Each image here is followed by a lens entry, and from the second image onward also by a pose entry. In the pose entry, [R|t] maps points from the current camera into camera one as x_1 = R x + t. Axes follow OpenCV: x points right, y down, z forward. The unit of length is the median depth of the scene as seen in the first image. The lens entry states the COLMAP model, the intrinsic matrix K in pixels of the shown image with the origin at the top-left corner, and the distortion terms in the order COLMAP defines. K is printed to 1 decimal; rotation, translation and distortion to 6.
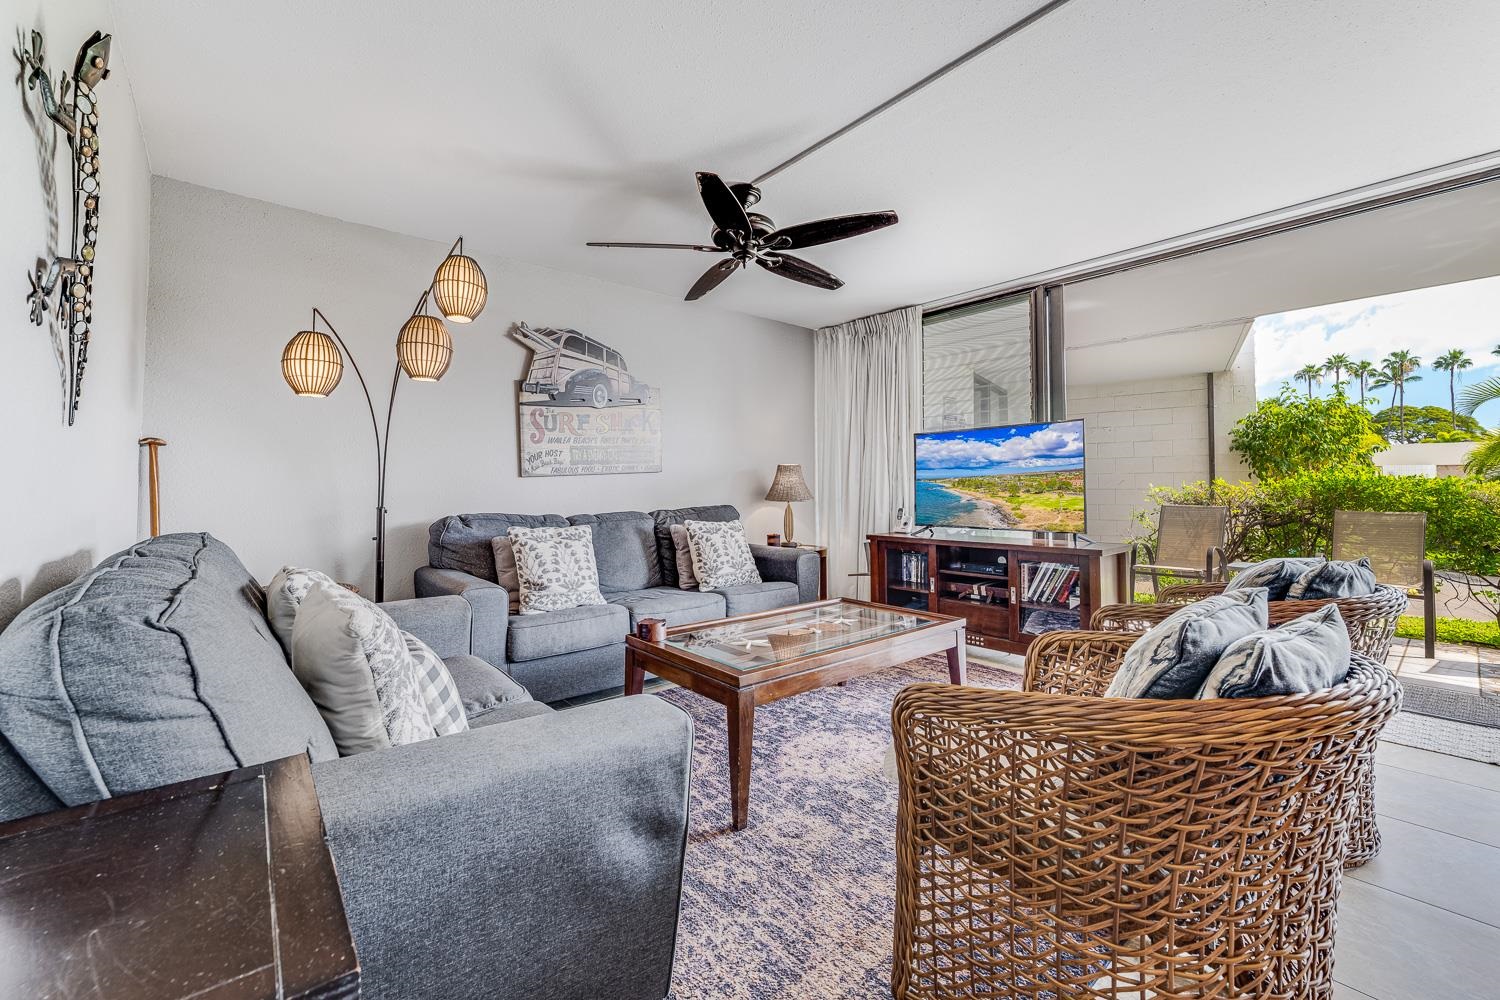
lens RADIAL K [[606.9, 0, 728.7], [0, 606.9, 462.9], [0, 0, 1]] dist [0.000110, 0.000071]
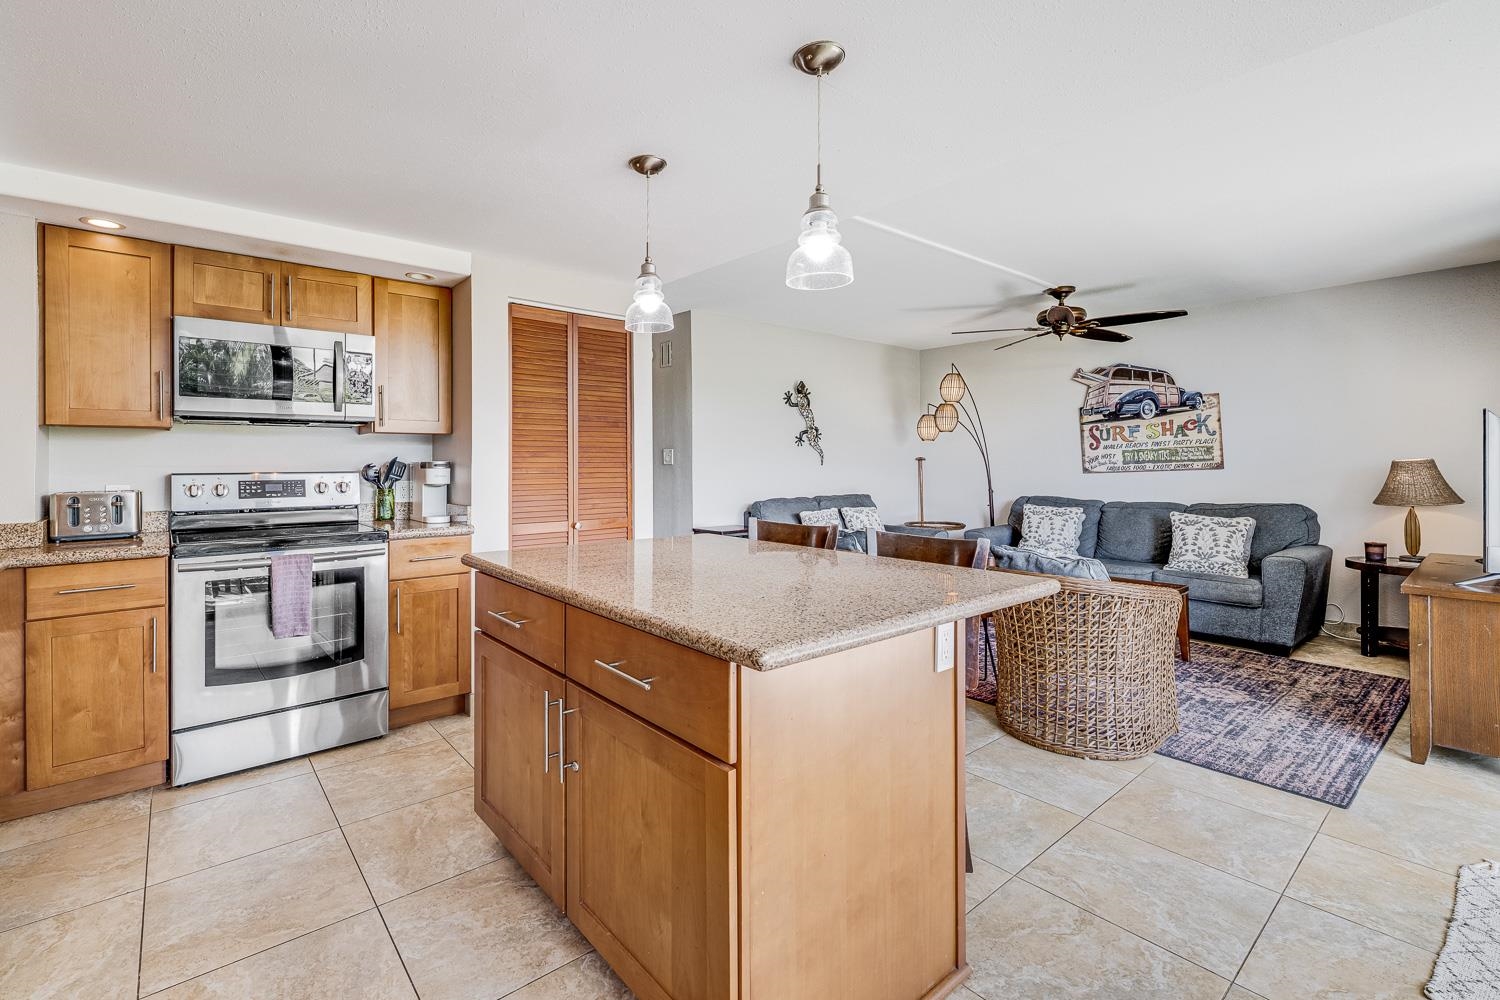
lens RADIAL K [[655.4, 0, 686.2], [0, 655.4, 460.0], [0, 0, 1]] dist [-0.003724, 0.000271]
pose [[-0.021439, 0.002310, -0.999767, 1.225338], [0.041933, 0.999119, 0.001409, -0.049486], [0.998890, -0.041893, -0.021517, 0.064674]]
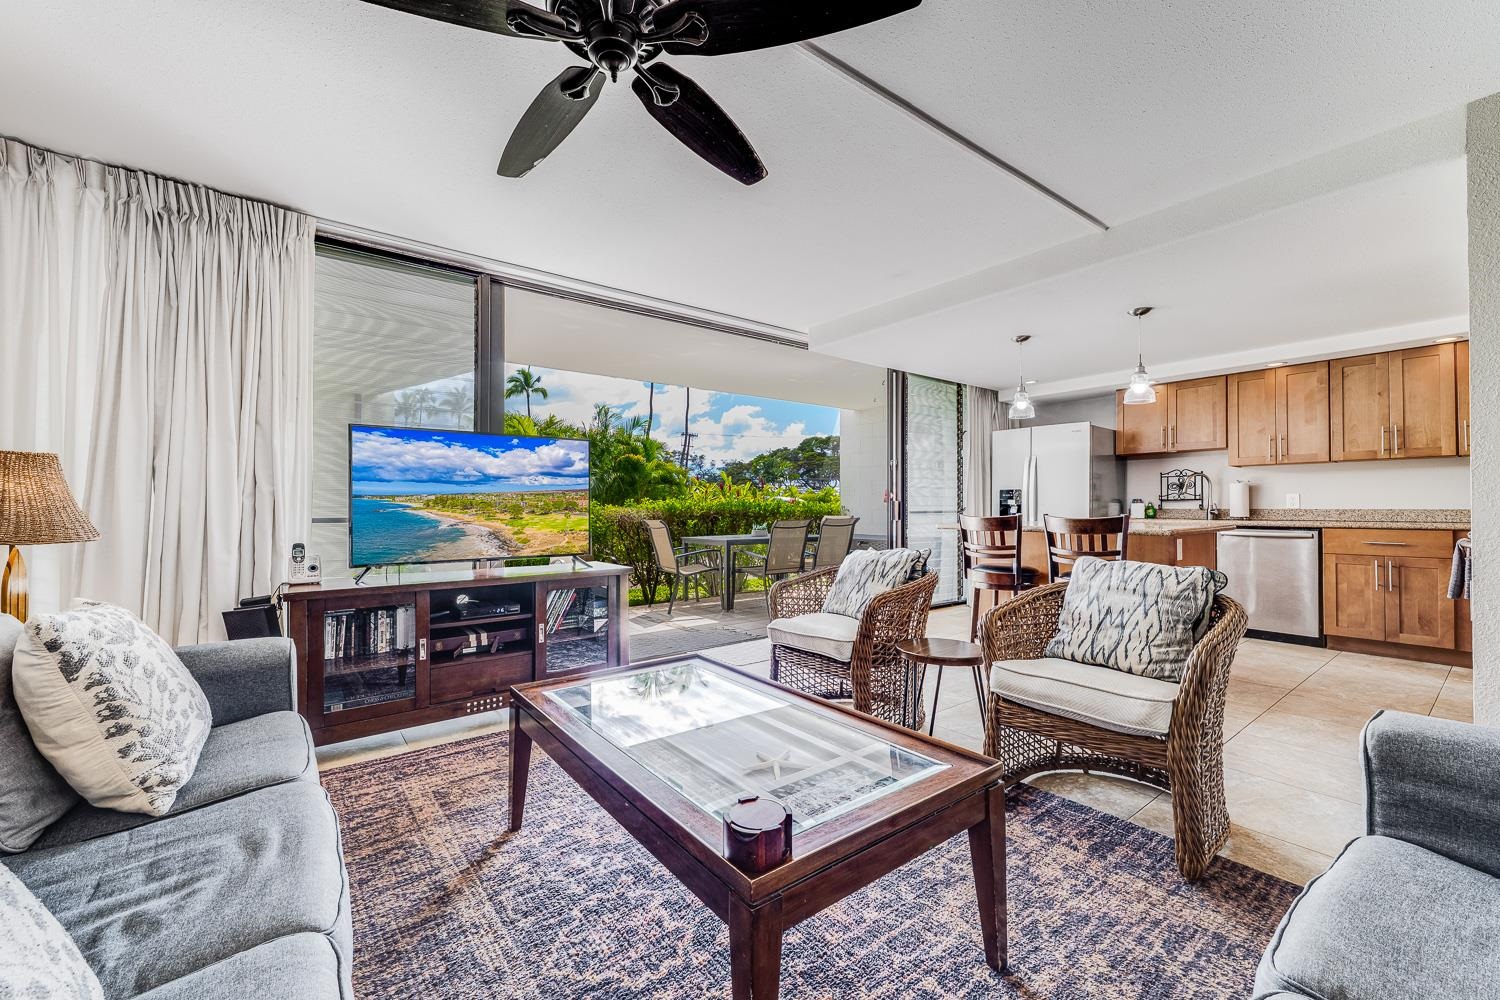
lens RADIAL K [[606.9, 0, 744.1], [0, 606.9, 497.1], [0, 0, 1]] dist [0.000110, 0.000071]
pose [[0.021172, 0.021803, 0.999538, -0.359100], [-0.036104, 0.999127, -0.021030, 0.030704], [-0.999124, -0.035642, 0.021941, 0.642583]]
